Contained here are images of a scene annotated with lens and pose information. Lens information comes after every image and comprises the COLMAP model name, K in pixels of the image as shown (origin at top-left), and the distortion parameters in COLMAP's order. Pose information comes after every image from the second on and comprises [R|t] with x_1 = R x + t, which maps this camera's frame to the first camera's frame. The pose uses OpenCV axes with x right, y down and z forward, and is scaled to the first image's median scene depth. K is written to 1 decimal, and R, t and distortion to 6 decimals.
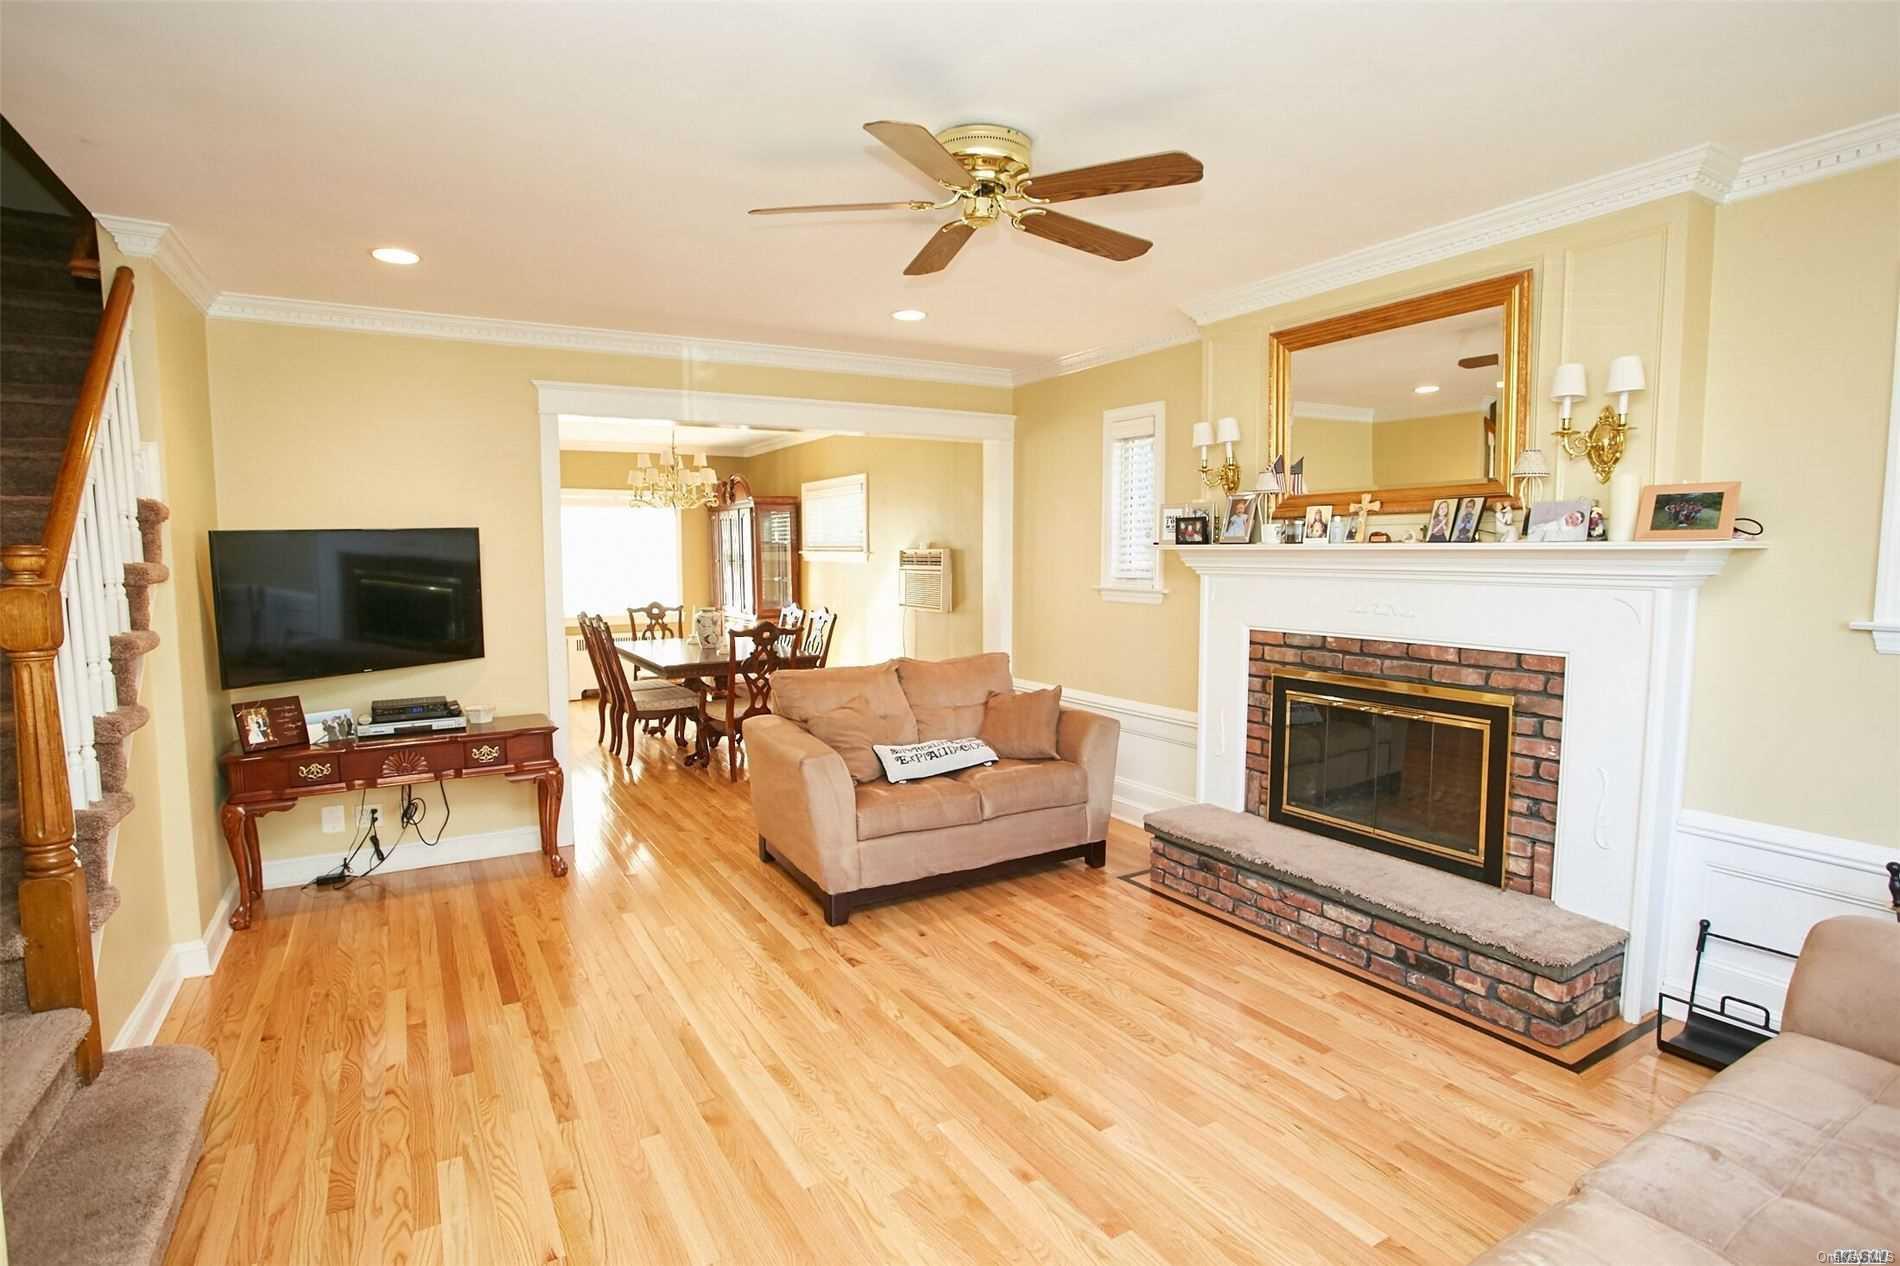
lens RADIAL K [[945.4, 0, 954.4], [0, 945.4, 634.9], [0, 0, 1]] dist [-0.085045, 0.043354]
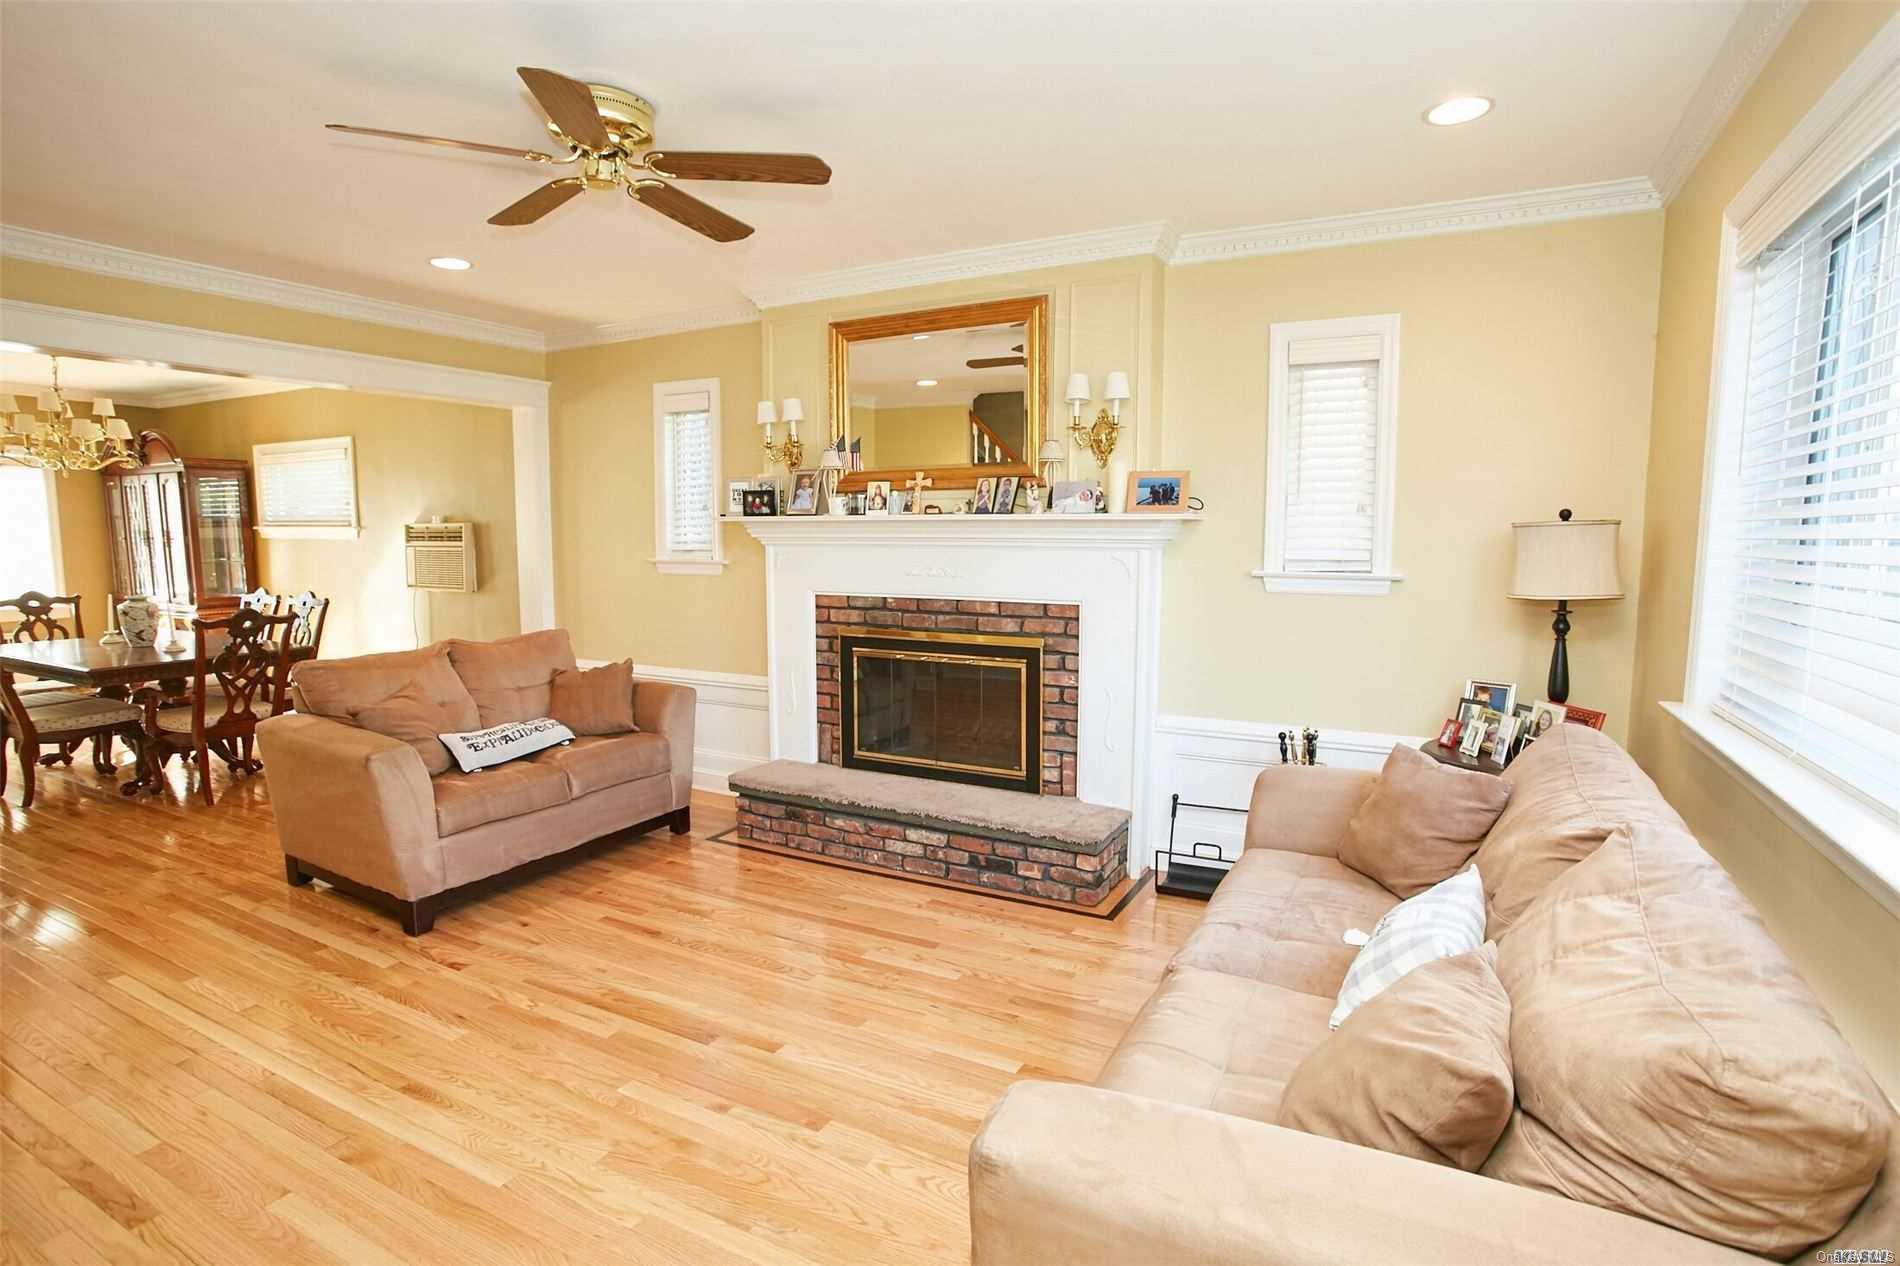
lens RADIAL K [[945.4, 0, 954.4], [0, 945.4, 634.9], [0, 0, 1]] dist [-0.085045, 0.043354]
pose [[0.857667, -0.052224, 0.511547, -0.121524], [0.040666, 0.998602, 0.033766, 0.011572], [-0.512595, -0.008158, 0.858592, -0.025666]]
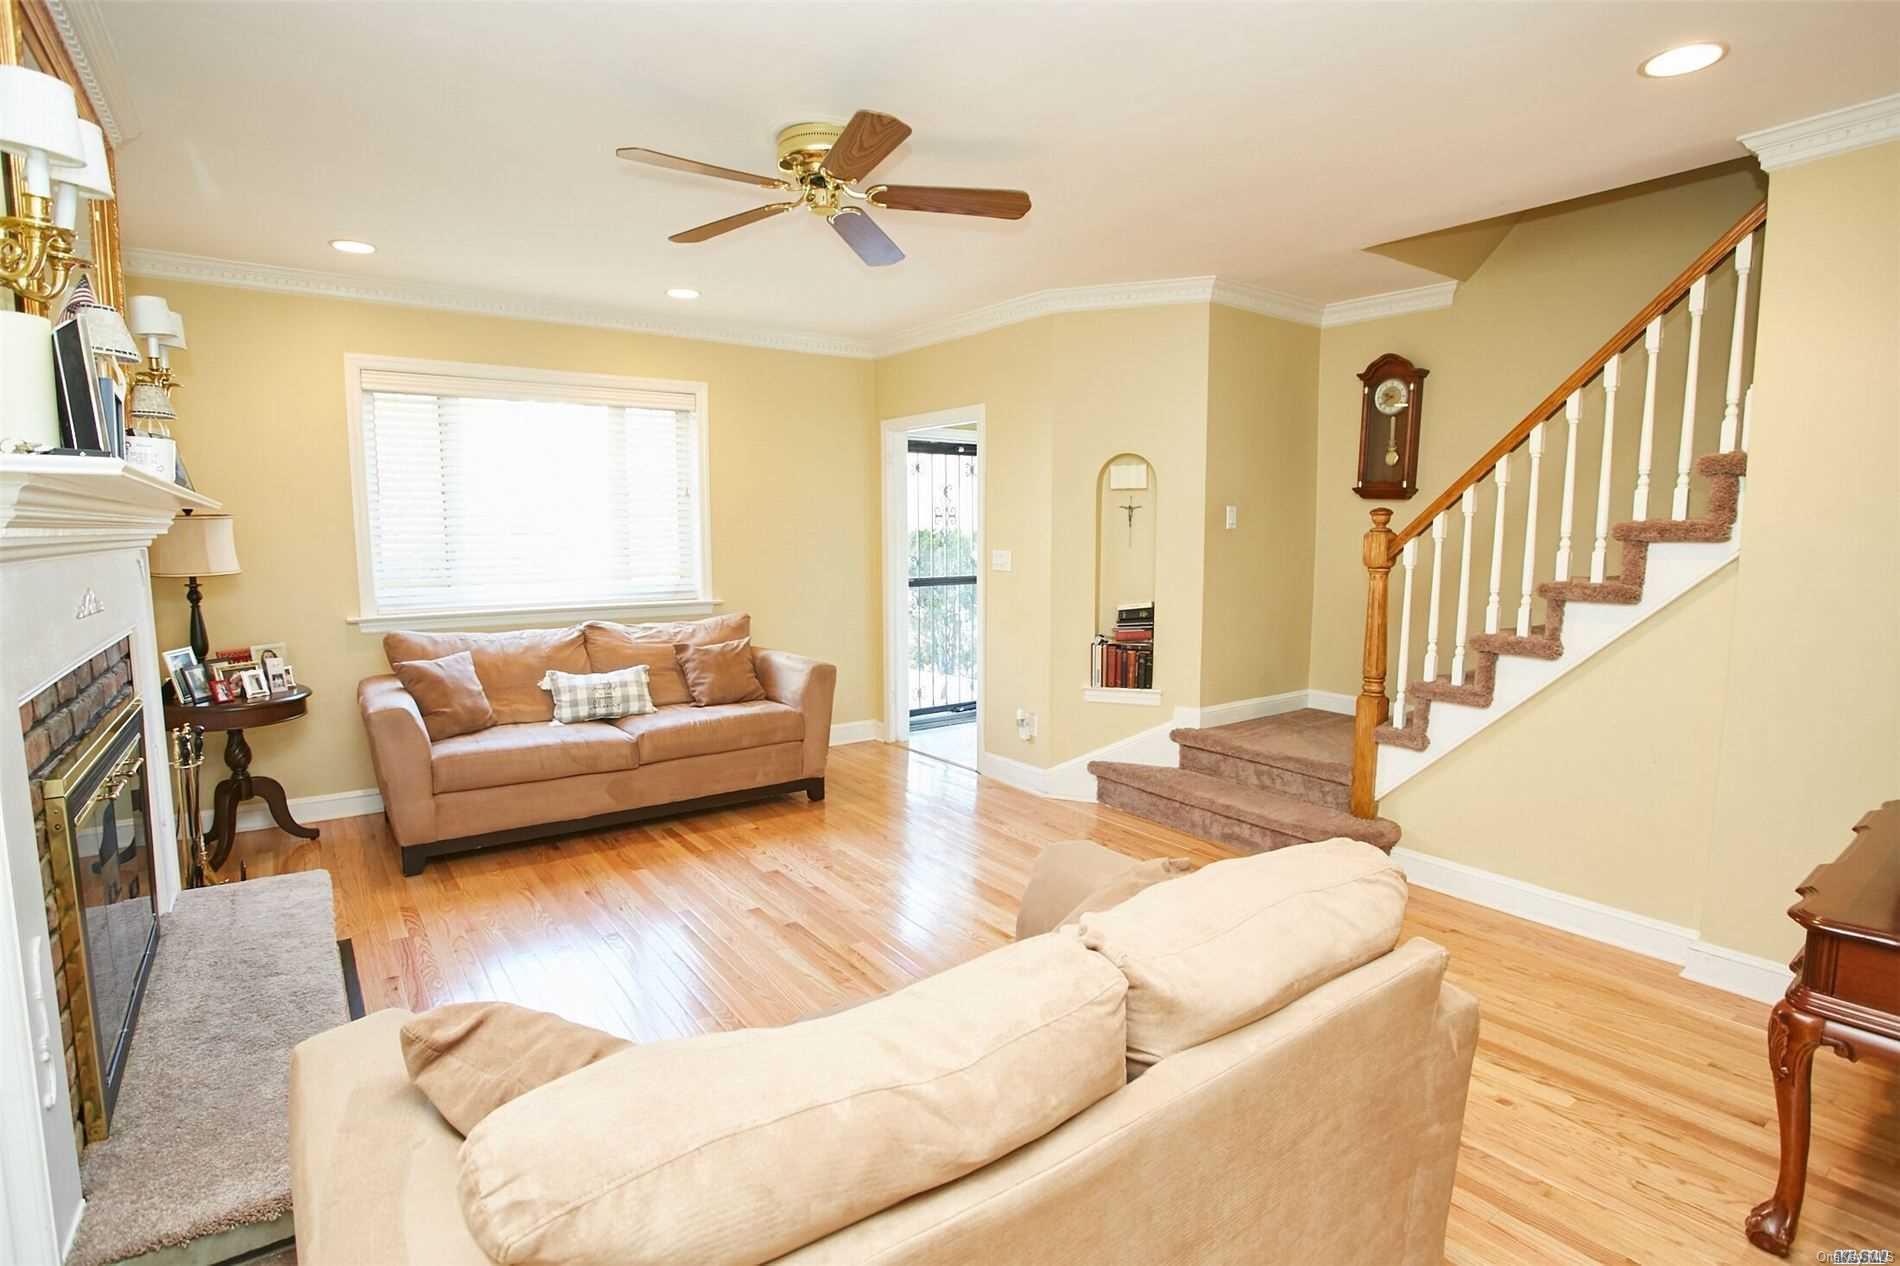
lens RADIAL K [[945.4, 0, 954.4], [0, 945.4, 634.9], [0, 0, 1]] dist [-0.085045, 0.043354]
pose [[-0.996228, 0.011862, -0.085959, -0.018728], [-0.005314, 0.980413, 0.196879, -0.116448], [0.086611, 0.196593, -0.976652, 1.515082]]
